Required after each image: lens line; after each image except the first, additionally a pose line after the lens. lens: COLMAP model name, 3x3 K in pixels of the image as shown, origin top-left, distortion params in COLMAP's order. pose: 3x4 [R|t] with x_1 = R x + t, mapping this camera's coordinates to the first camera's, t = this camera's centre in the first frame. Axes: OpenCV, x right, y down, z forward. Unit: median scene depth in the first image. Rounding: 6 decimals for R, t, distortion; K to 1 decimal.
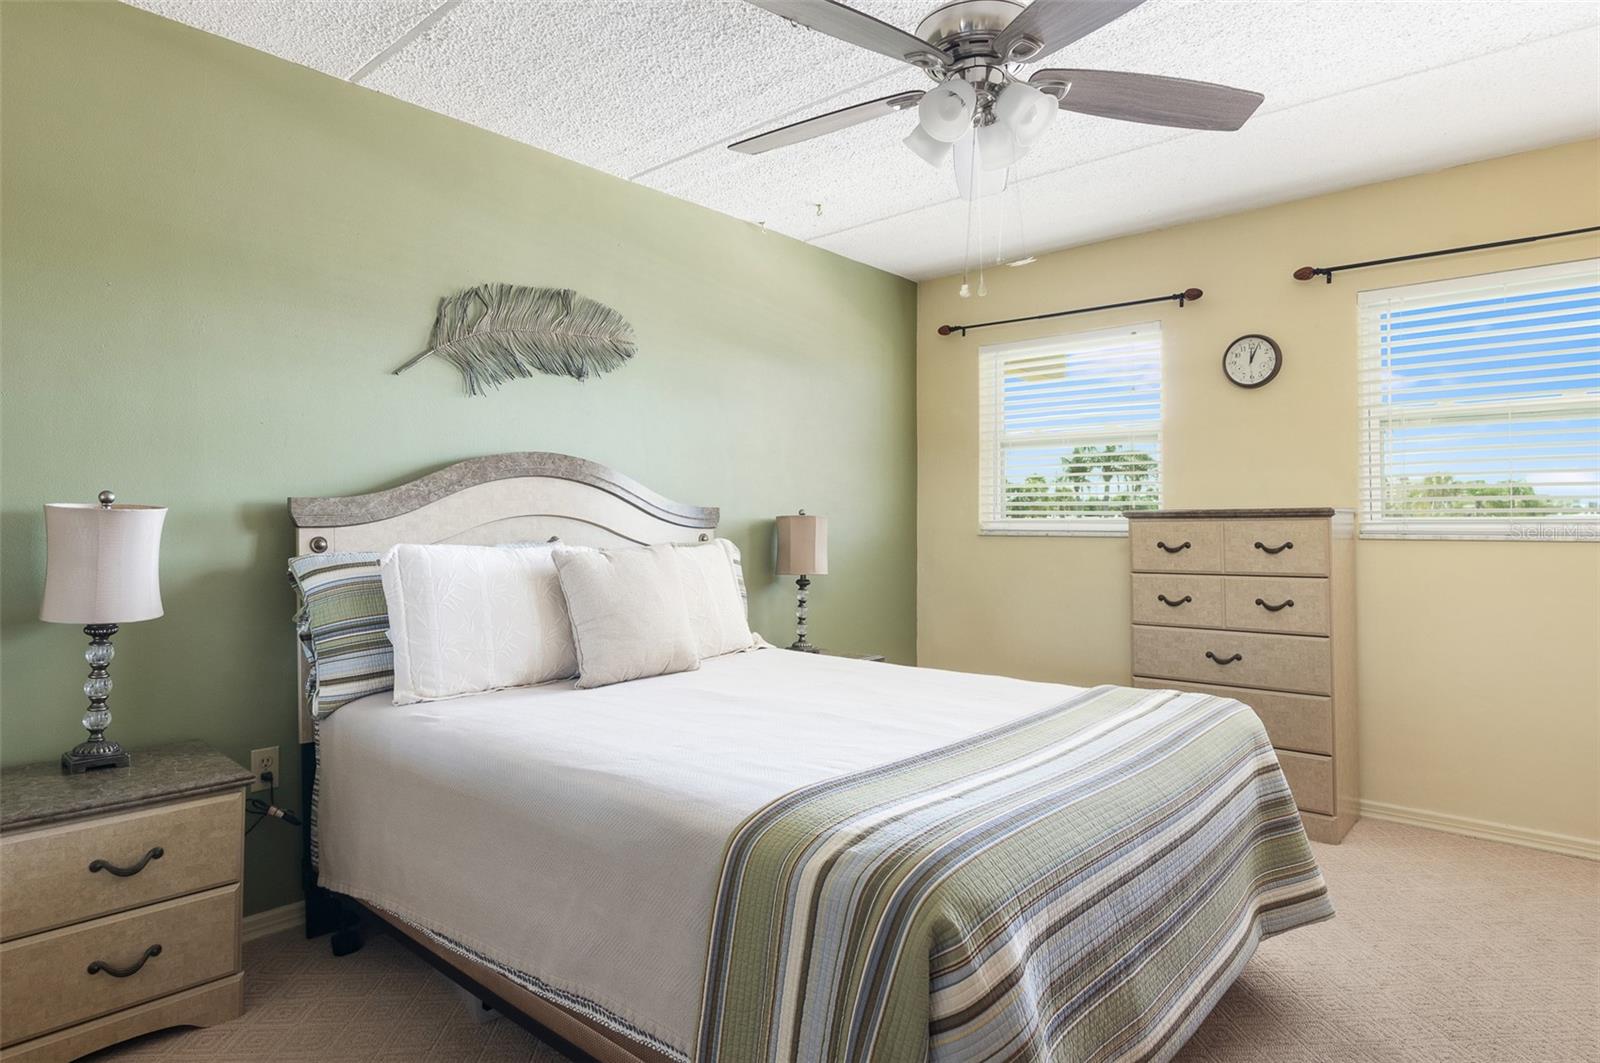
lens RADIAL K [[899.3, 0, 801.4], [0, 899.3, 491.1], [0, 0, 1]] dist [-0.056476, 0.000153]
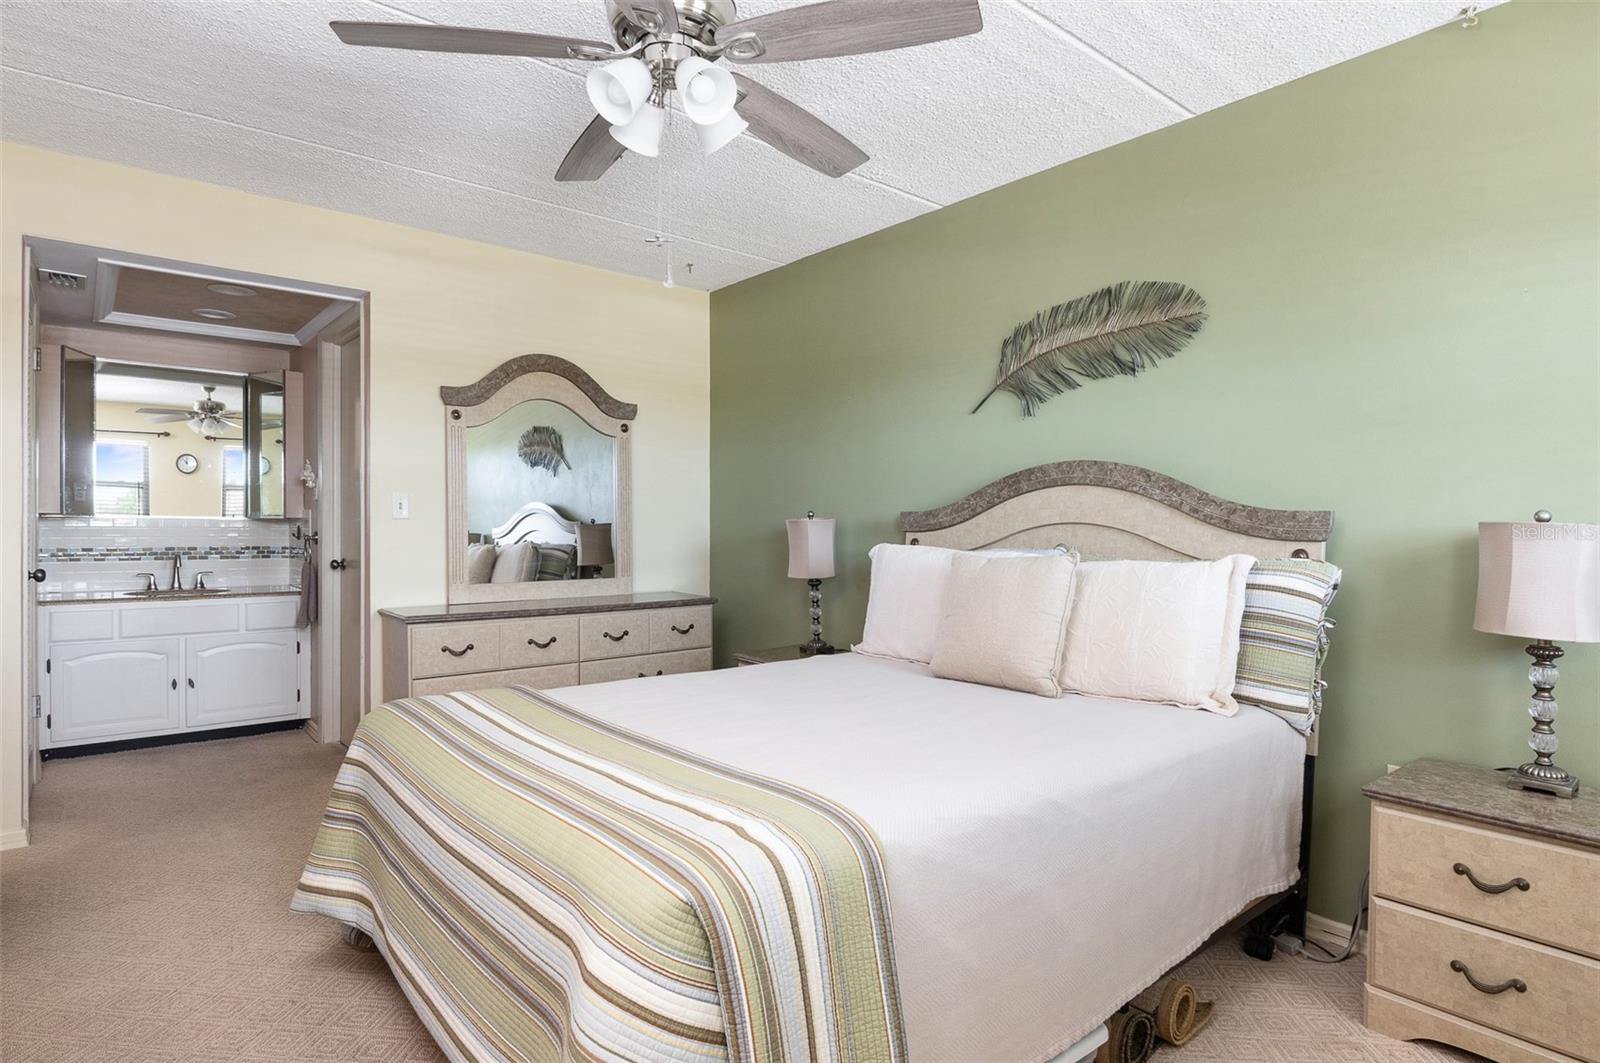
lens RADIAL K [[854.5, 0, 808.9], [0, 854.5, 539.3], [0, 0, 1]] dist [-0.003188, -0.000242]
pose [[-0.168768, 0.007769, -0.985625, 0.706618], [0.017837, 0.999829, 0.004826, 0.035011], [0.985494, -0.016766, -0.168877, 0.855463]]
